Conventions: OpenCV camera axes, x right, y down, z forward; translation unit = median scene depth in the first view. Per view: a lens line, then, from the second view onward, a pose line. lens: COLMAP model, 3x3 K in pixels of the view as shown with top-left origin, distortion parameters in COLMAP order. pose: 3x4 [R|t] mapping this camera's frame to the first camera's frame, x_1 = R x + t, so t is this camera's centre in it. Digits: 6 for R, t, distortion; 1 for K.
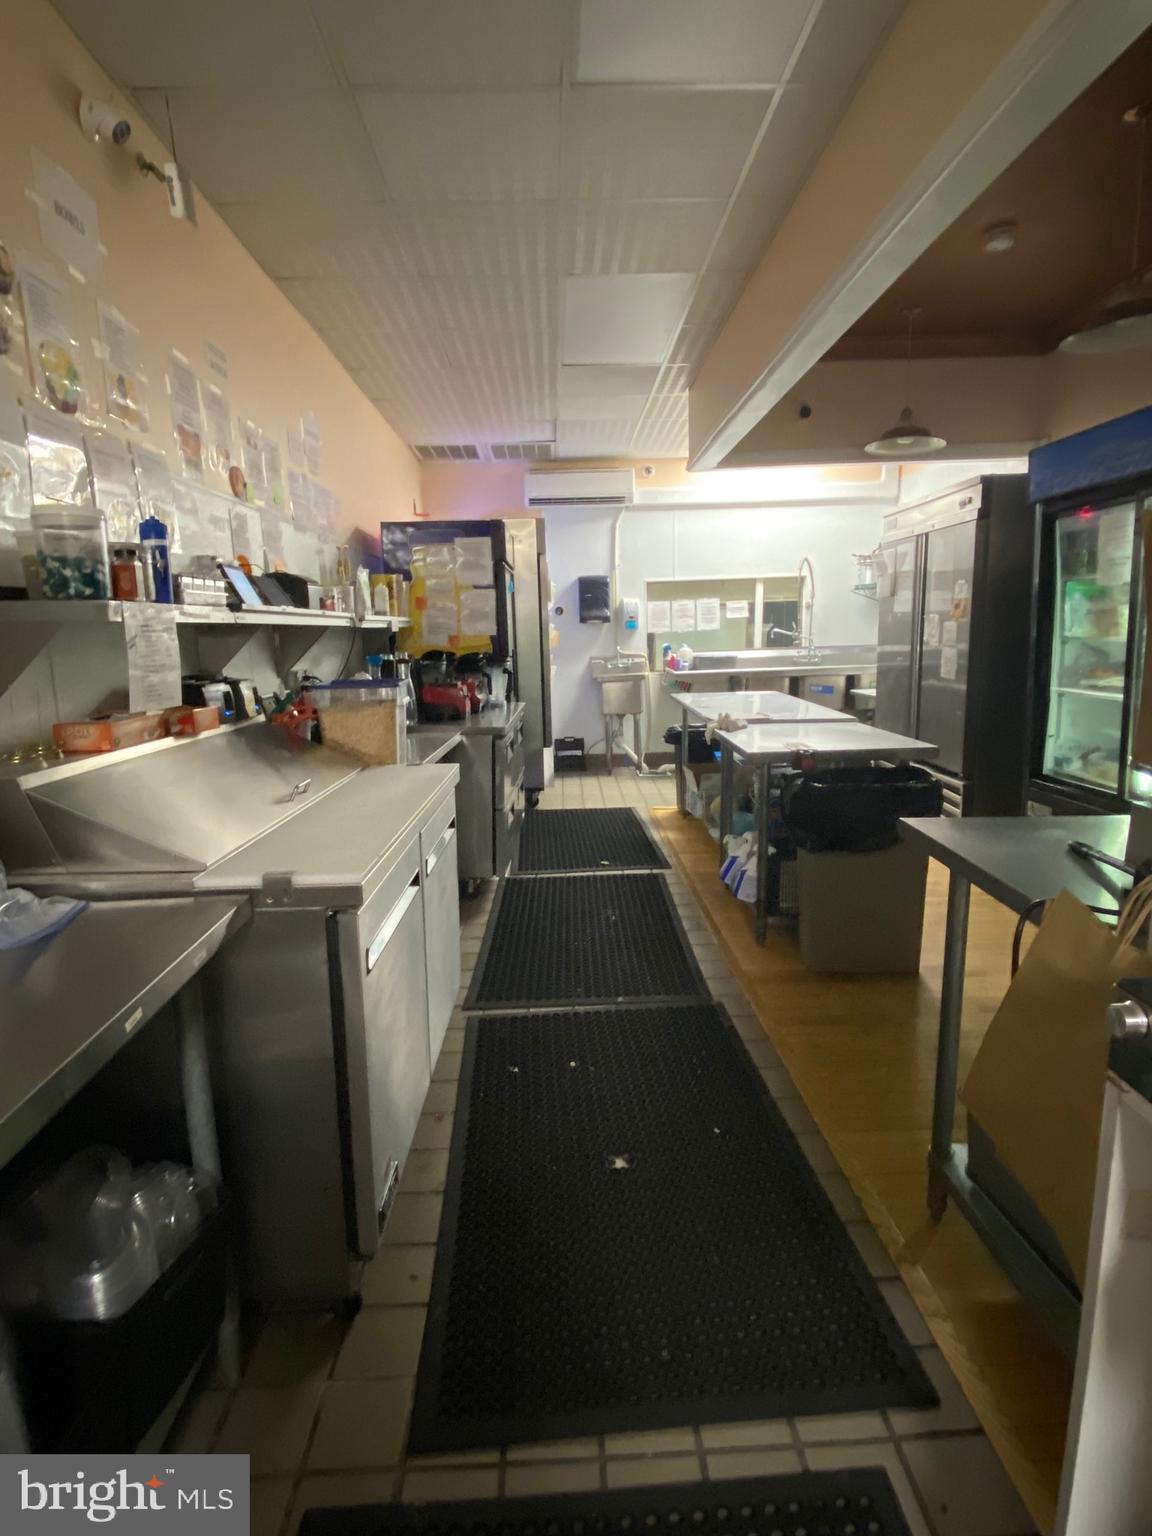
lens RADIAL K [[803.7, 0, 580.9], [0, 803.7, 770.9], [0, 0, 1]] dist [0.003658, -0.004381]
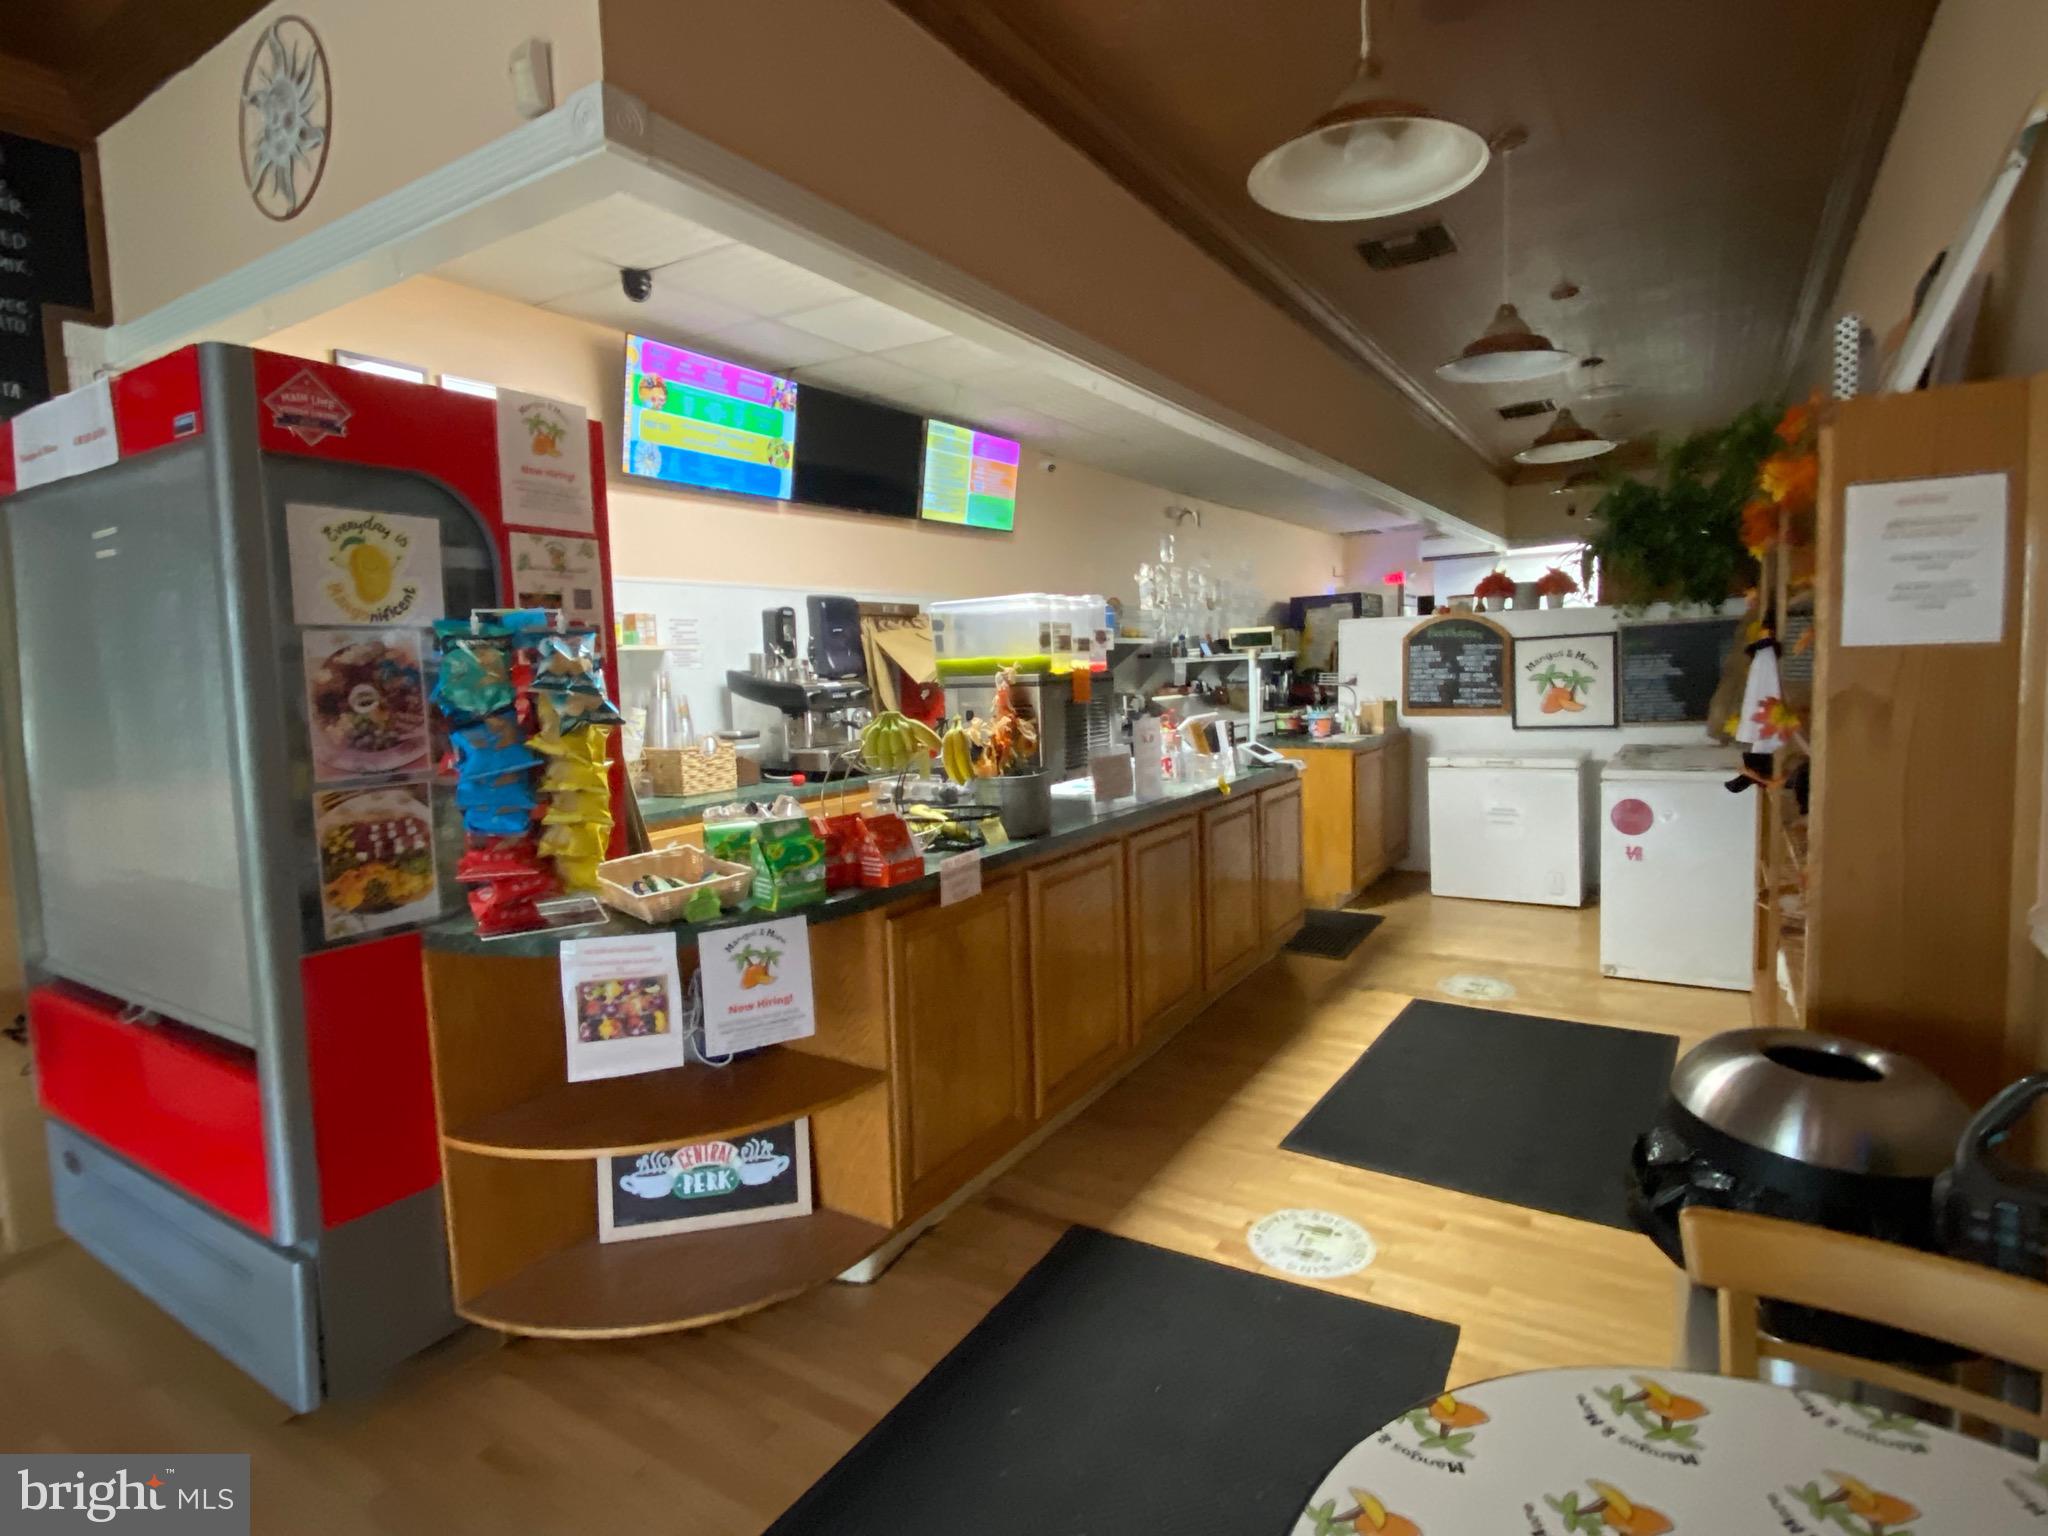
lens RADIAL K [[1071.7, 0, 1036.8], [0, 1071.7, 783.8], [0, 0, 1]] dist [0.003658, -0.004381]
pose [[0.837372, 0.050754, -0.544272, 0.881528], [-0.075932, 0.996827, -0.023867, 0.292214], [0.541334, 0.061313, 0.838569, -1.872857]]
